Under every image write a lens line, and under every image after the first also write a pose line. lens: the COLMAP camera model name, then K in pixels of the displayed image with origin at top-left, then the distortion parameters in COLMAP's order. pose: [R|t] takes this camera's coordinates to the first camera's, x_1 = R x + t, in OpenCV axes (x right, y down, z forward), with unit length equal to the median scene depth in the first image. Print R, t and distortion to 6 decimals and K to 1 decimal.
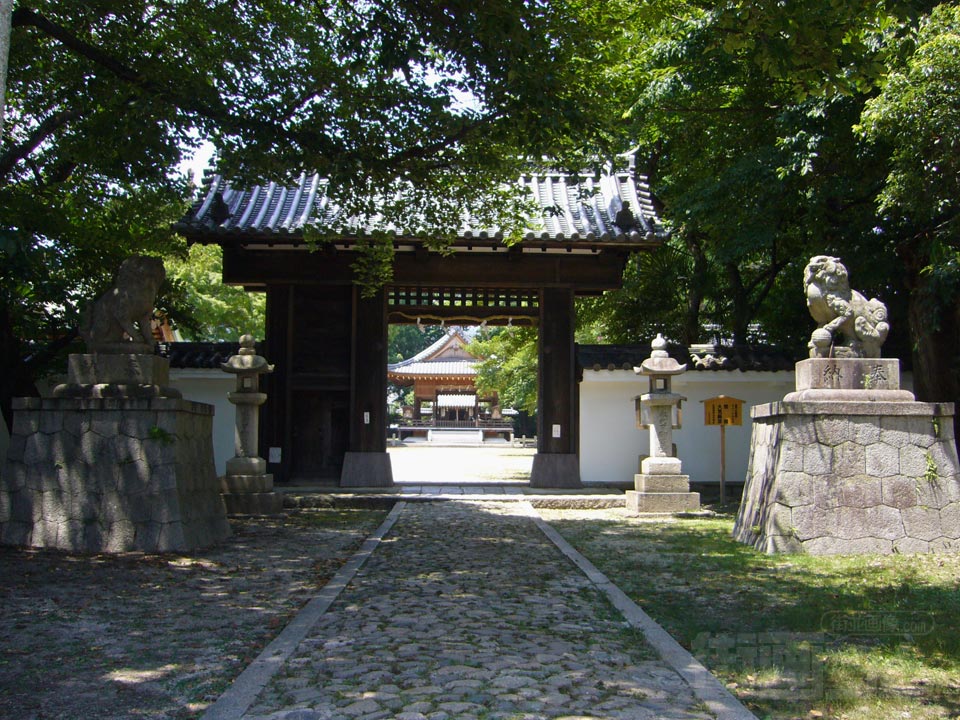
lens RADIAL K [[1000.7, 0, 480.0], [0, 1000.7, 360.0], [0, 0, 1]] dist [-0.065479, 0.003359]
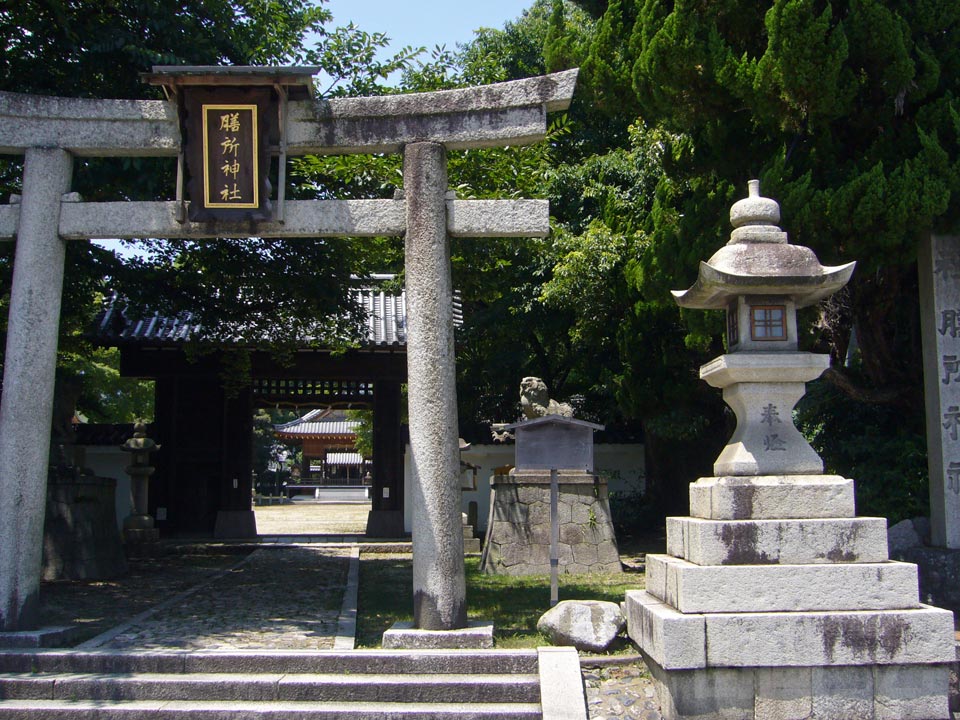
lens RADIAL K [[1055.7, 0, 474.4], [0, 1055.7, 351.5], [0, 0, 1]] dist [-0.059942, 0.002420]
pose [[0.996656, -0.000178, 0.081716, 0.086195], [0.004713, 0.998458, -0.055314, -0.036669], [-0.081580, 0.055514, 0.995120, -0.388686]]
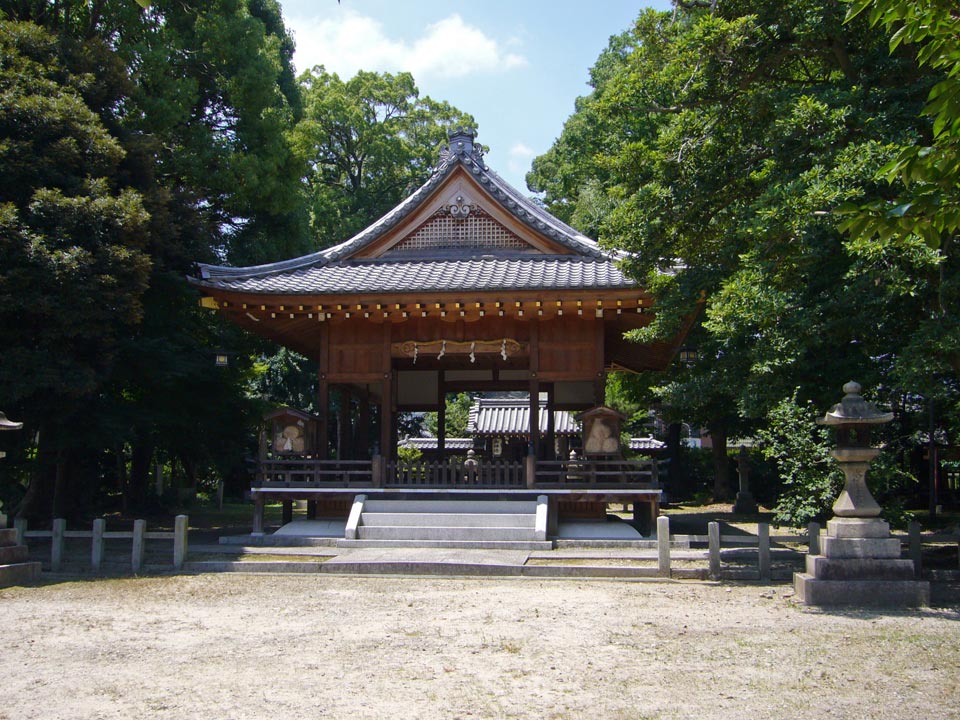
lens RADIAL K [[1000.7, 0, 480.0], [0, 1000.7, 360.0], [0, 0, 1]] dist [-0.065479, 0.003359]
pose [[0.991407, -0.018674, -0.129476, 0.073133], [0.012635, 0.998800, -0.047308, 0.171808], [0.130204, 0.045265, 0.990453, 2.734294]]
